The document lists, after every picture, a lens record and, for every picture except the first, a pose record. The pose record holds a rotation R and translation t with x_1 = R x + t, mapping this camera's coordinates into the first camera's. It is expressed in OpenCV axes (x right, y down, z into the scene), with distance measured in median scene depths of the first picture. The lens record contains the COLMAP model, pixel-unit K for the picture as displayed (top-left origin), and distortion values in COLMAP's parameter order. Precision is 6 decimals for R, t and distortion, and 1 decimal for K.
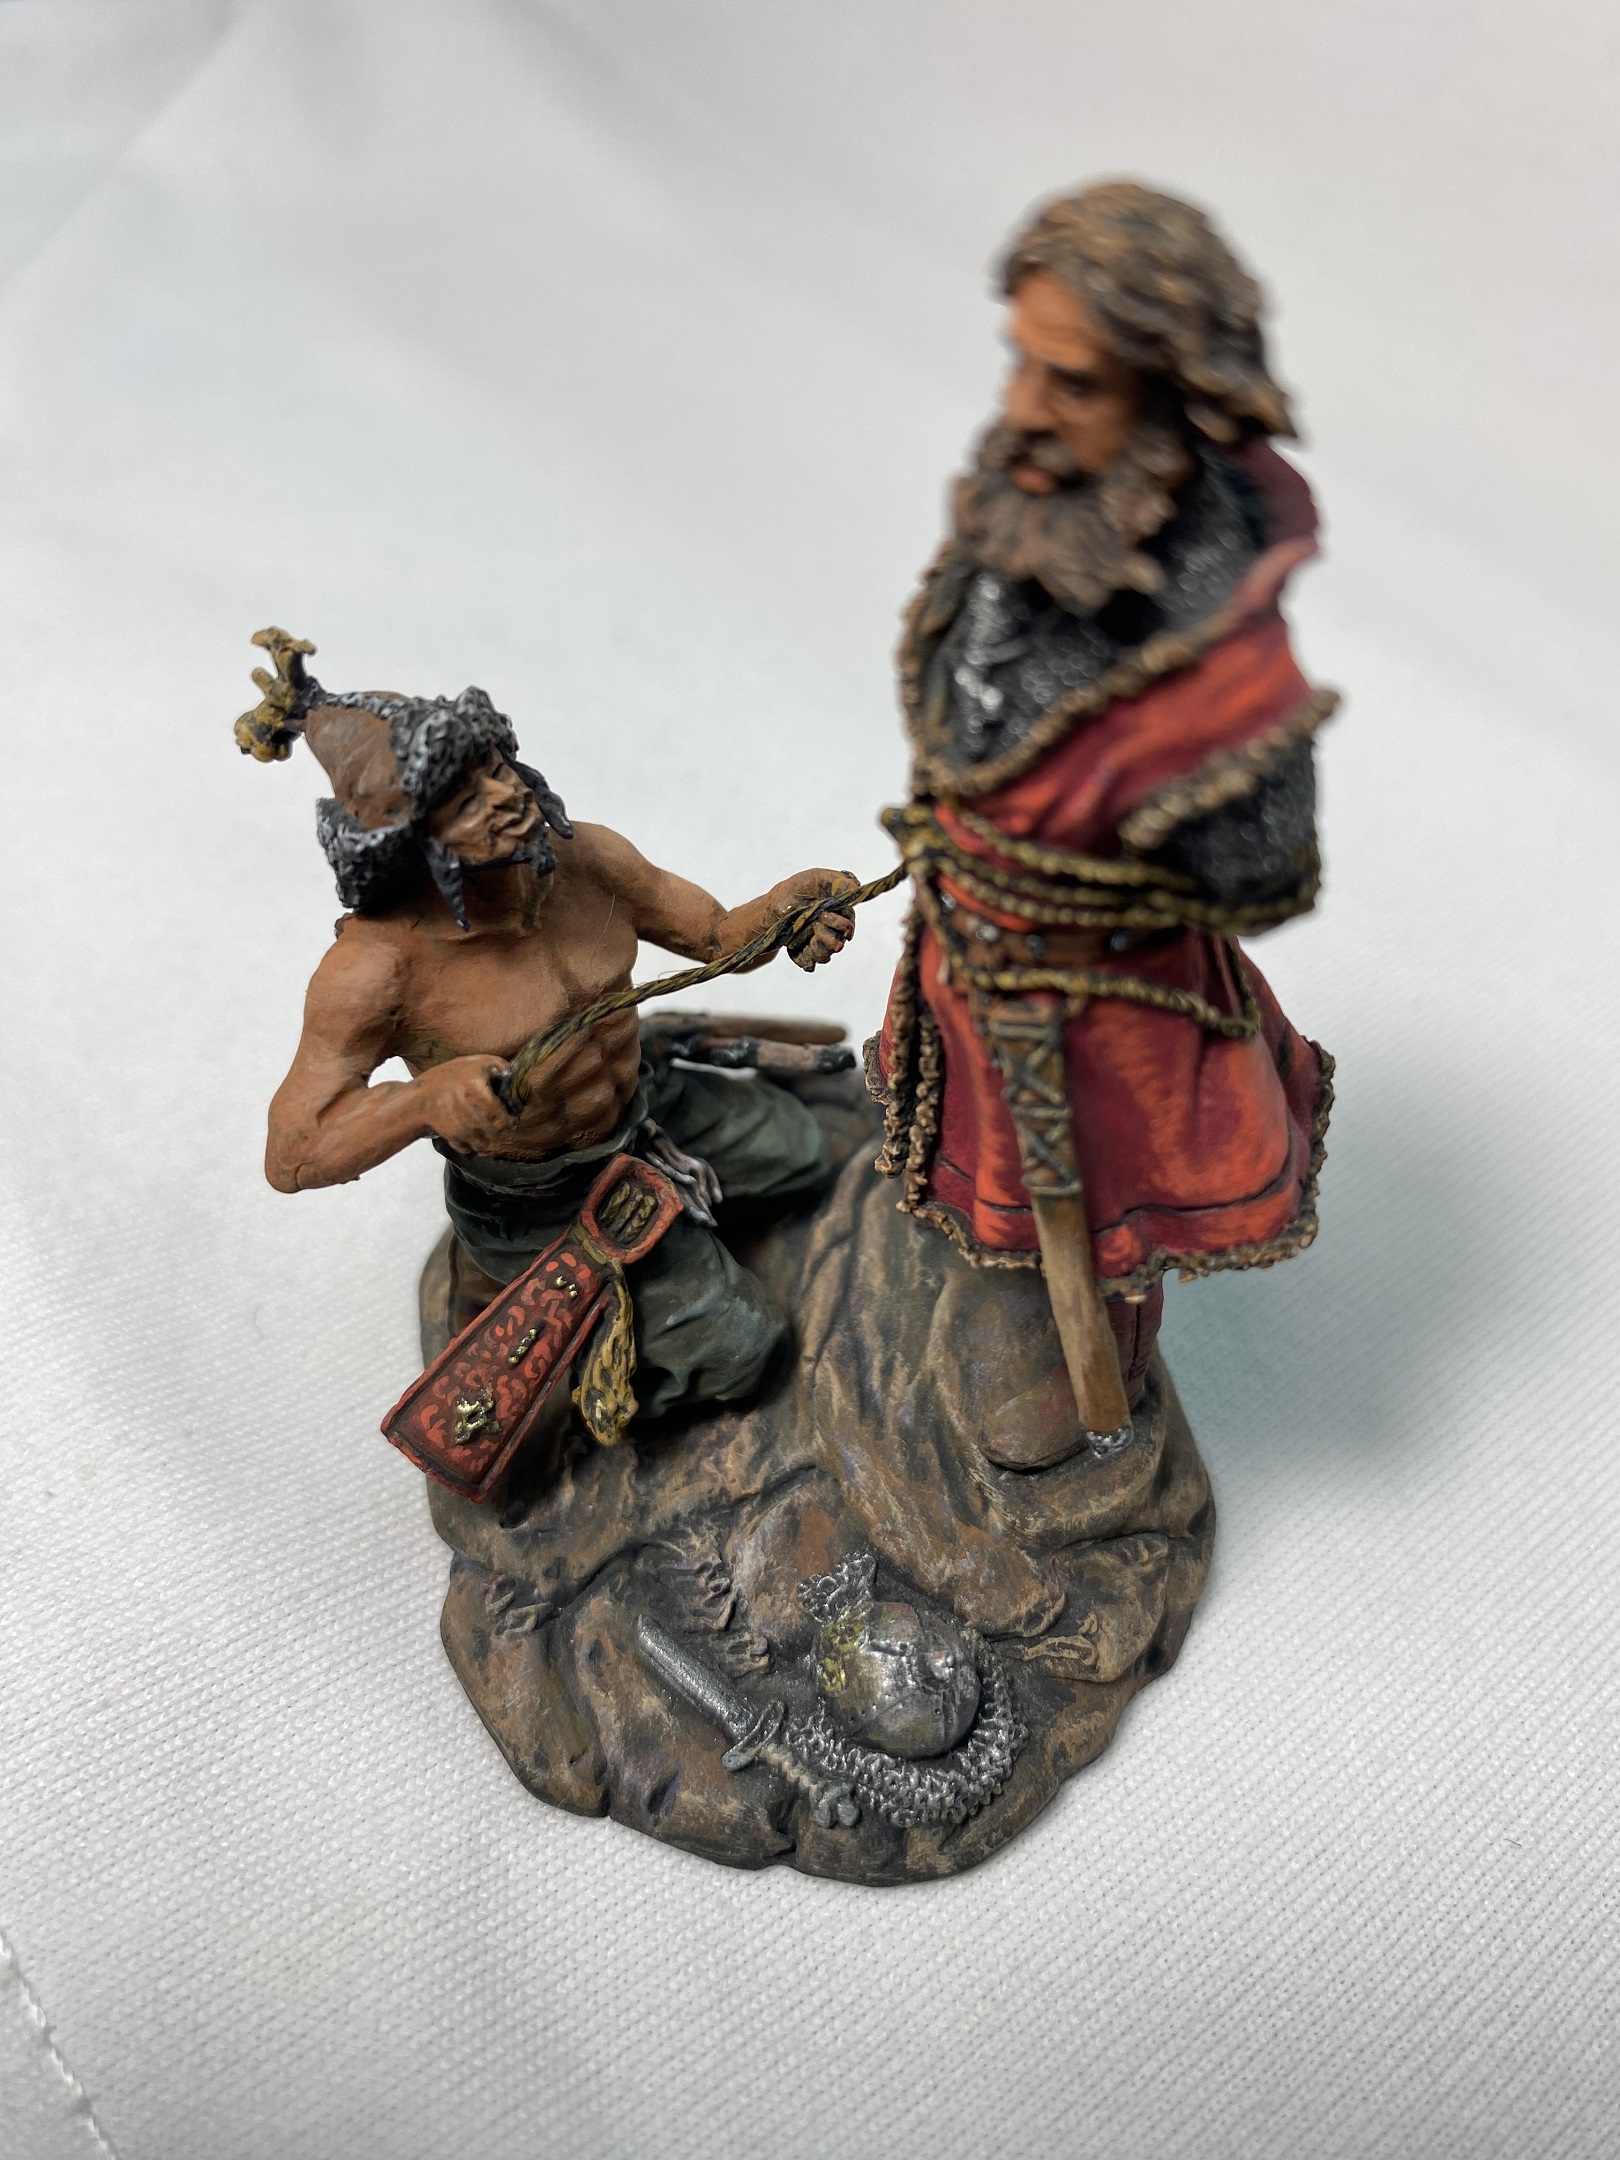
lens RADIAL K [[1709.7, 0, 800.7], [0, 1709.7, 1070.8], [0, 0, 1]] dist [0.002358, 0.015824]
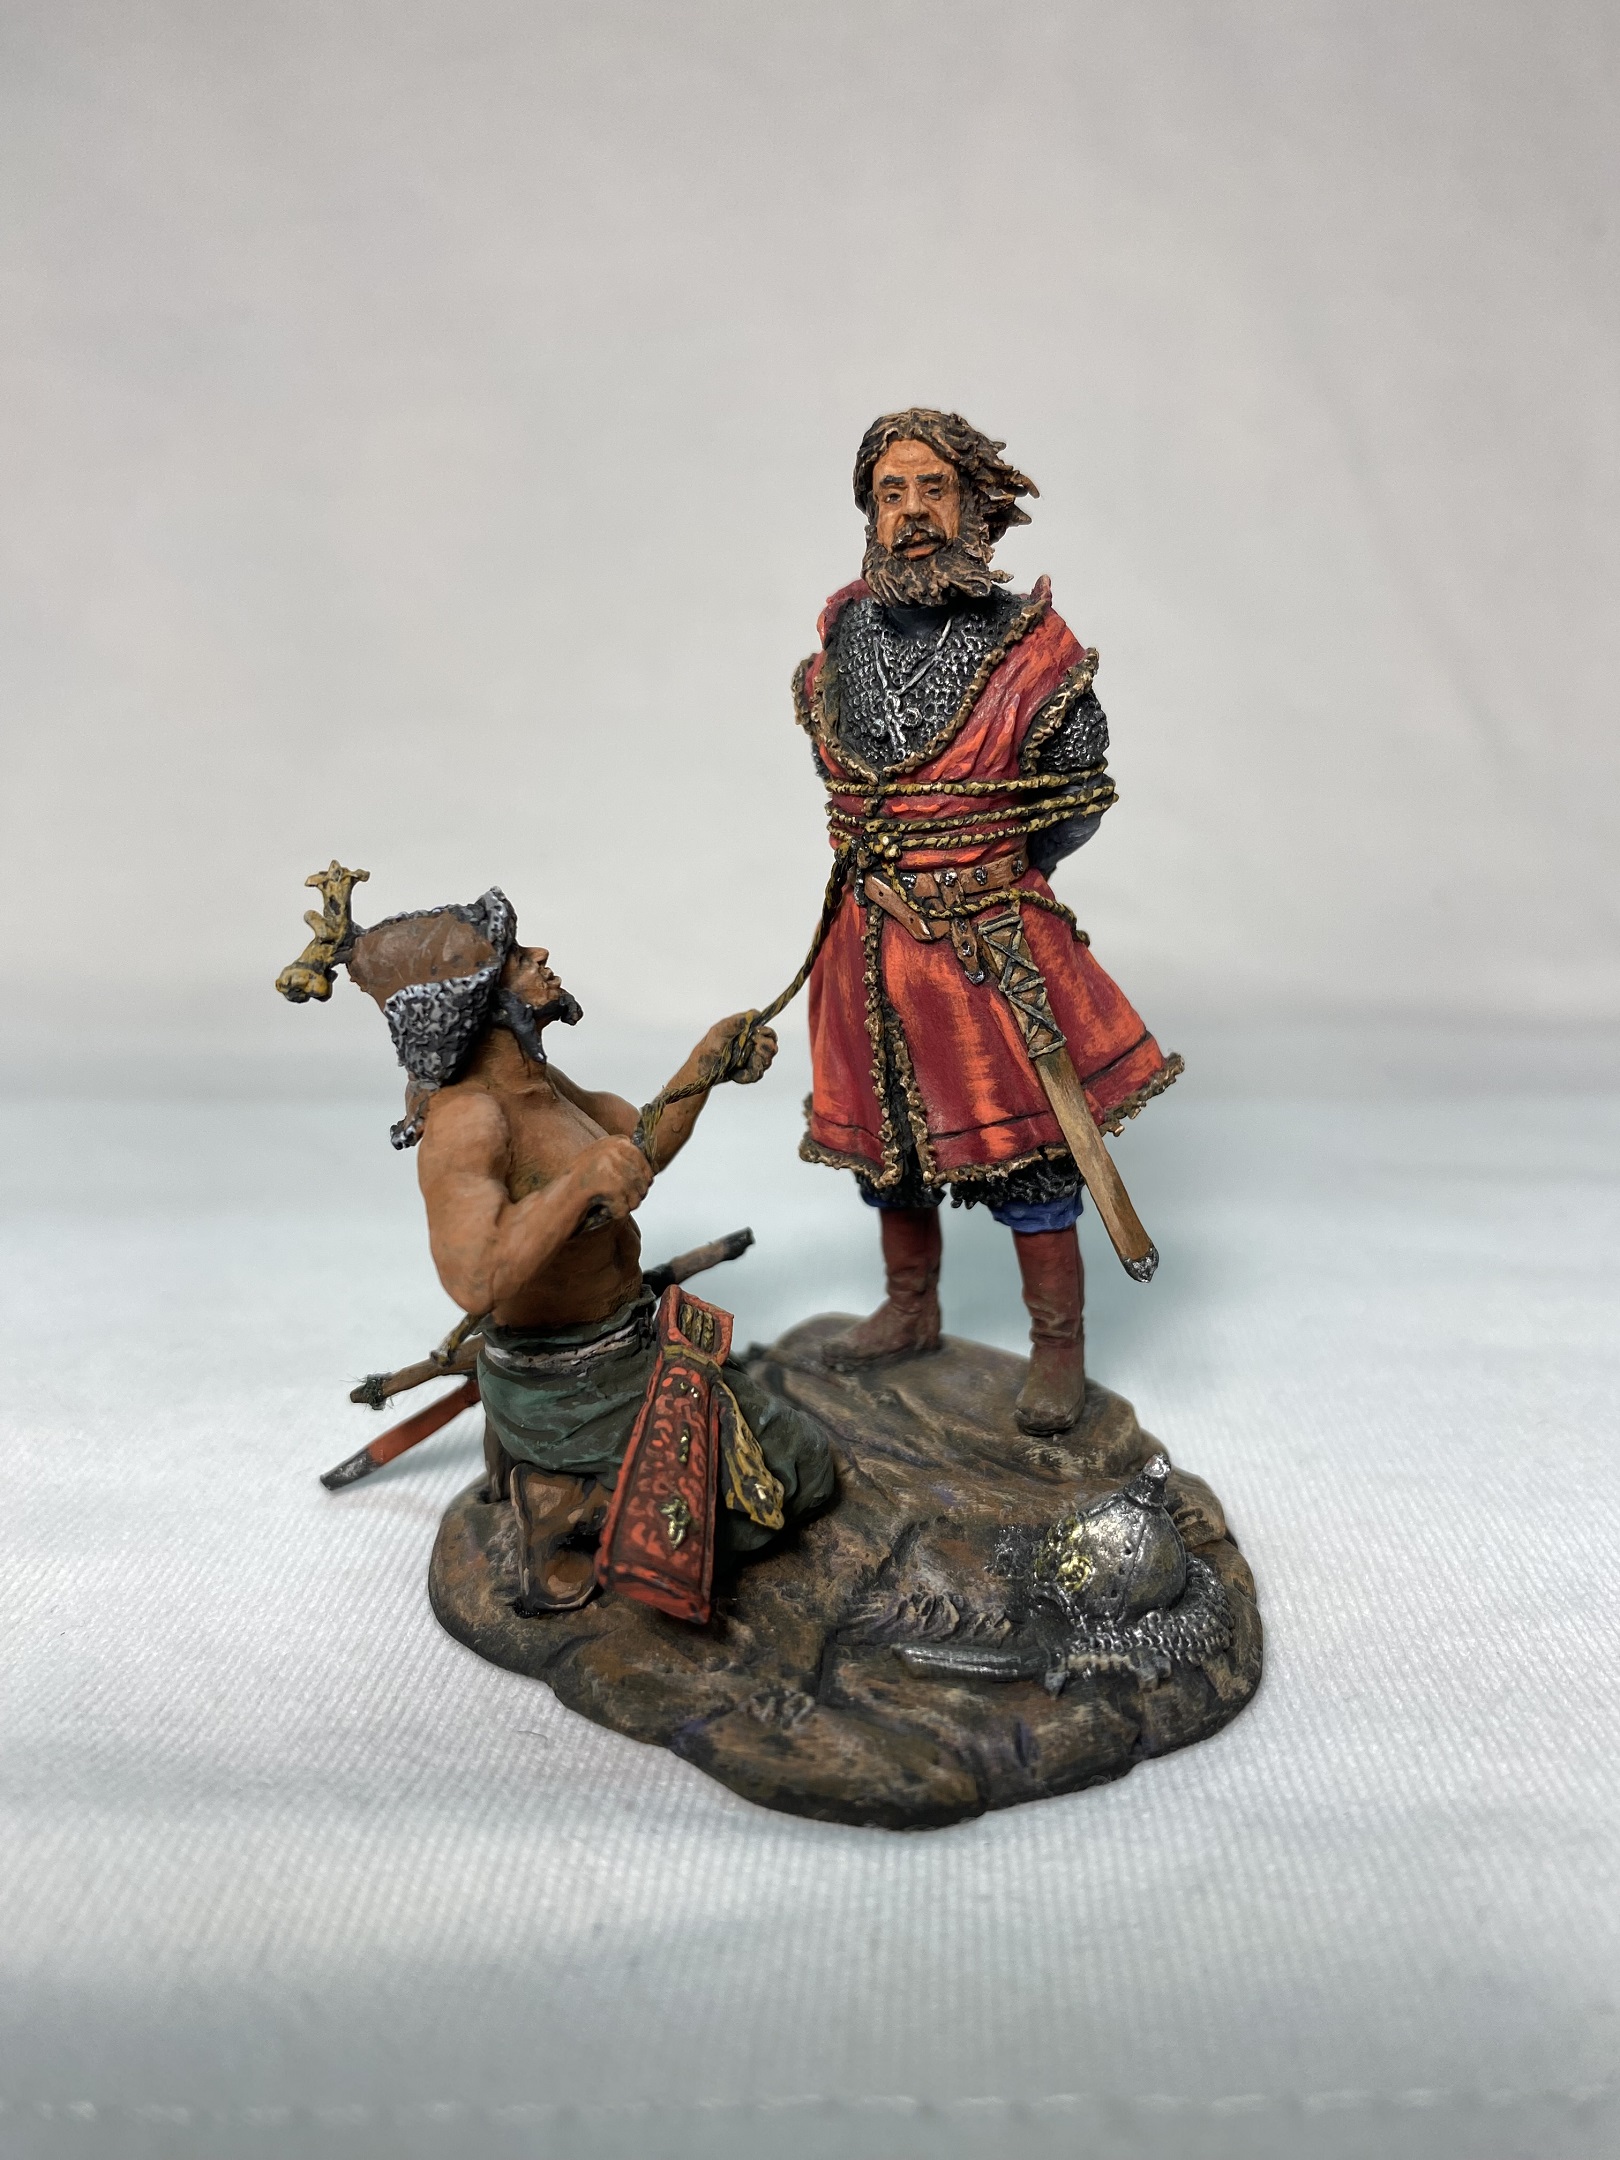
lens RADIAL K [[1709.7, 0, 796.0], [0, 1709.7, 1077.8], [0, 0, 1]] dist [0.002358, 0.015824]
pose [[0.786166, -0.188737, 0.588491, -0.690221], [0.492162, 0.767127, -0.411453, 0.456988], [-0.373790, 0.613103, 0.695978, 0.093857]]
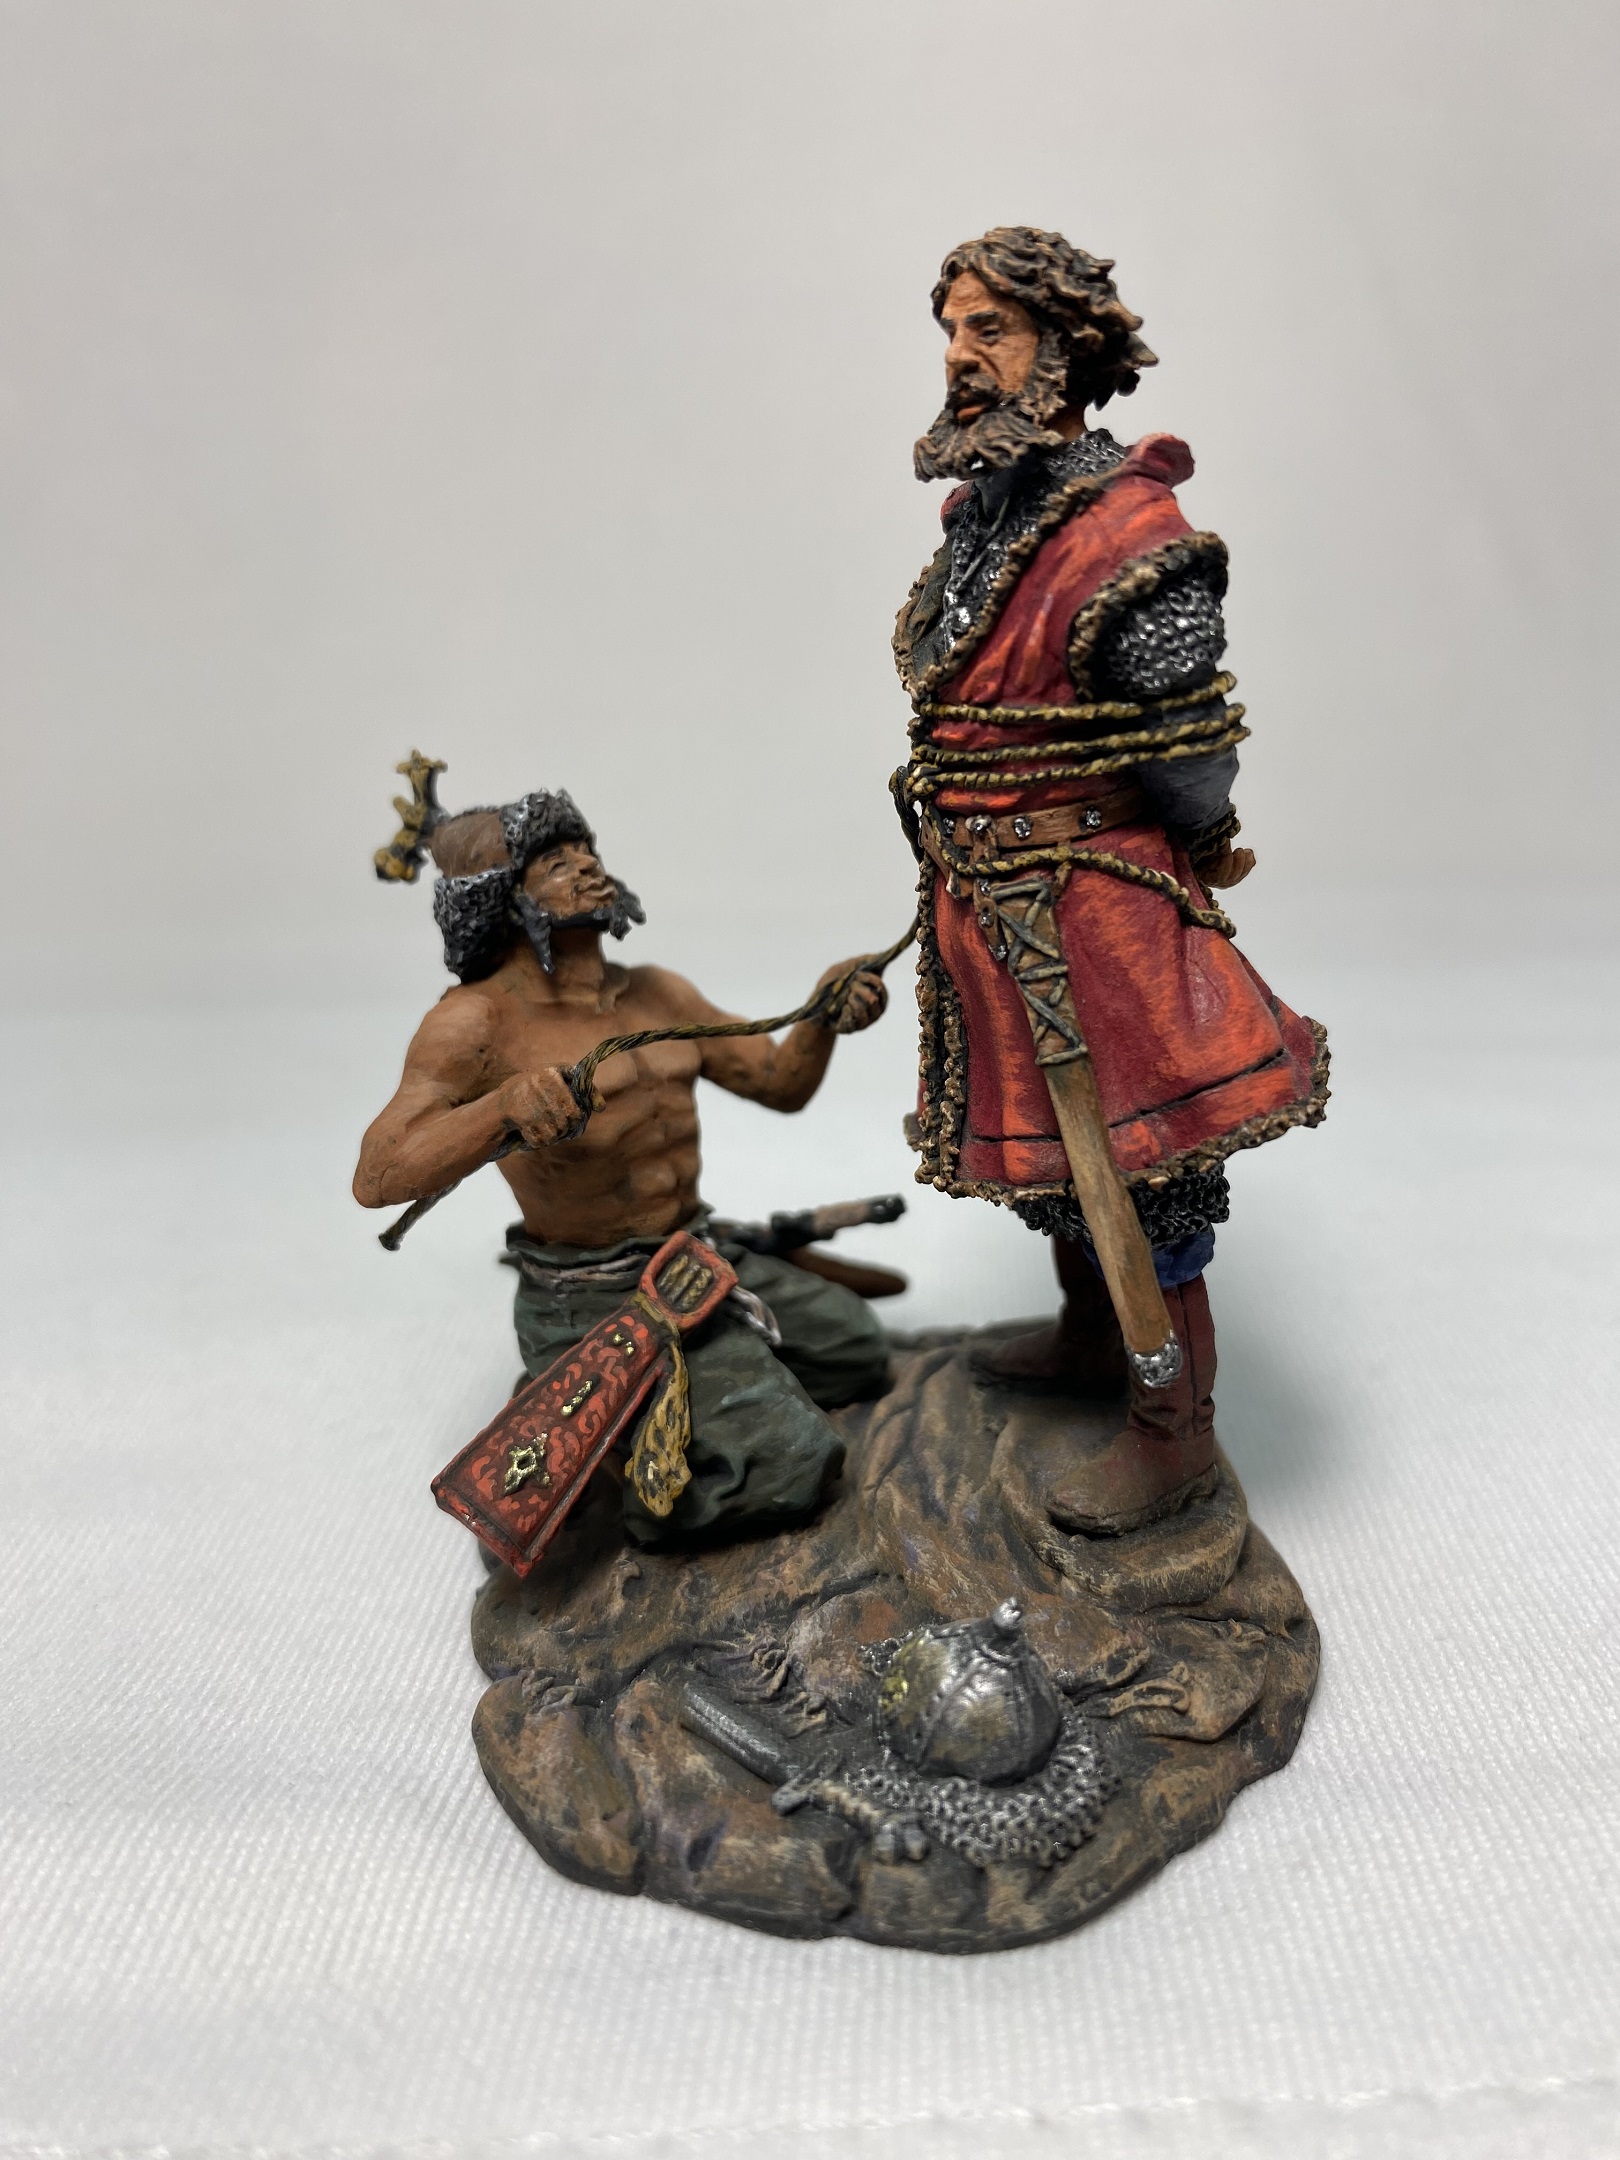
lens RADIAL K [[1709.7, 0, 797.5], [0, 1709.7, 1083.3], [0, 0, 1]] dist [0.002358, 0.015824]
pose [[0.997429, -0.042268, -0.057867, 0.032689], [0.006202, 0.855407, -0.517920, 0.526259], [0.071391, 0.516229, 0.853470, 0.051796]]
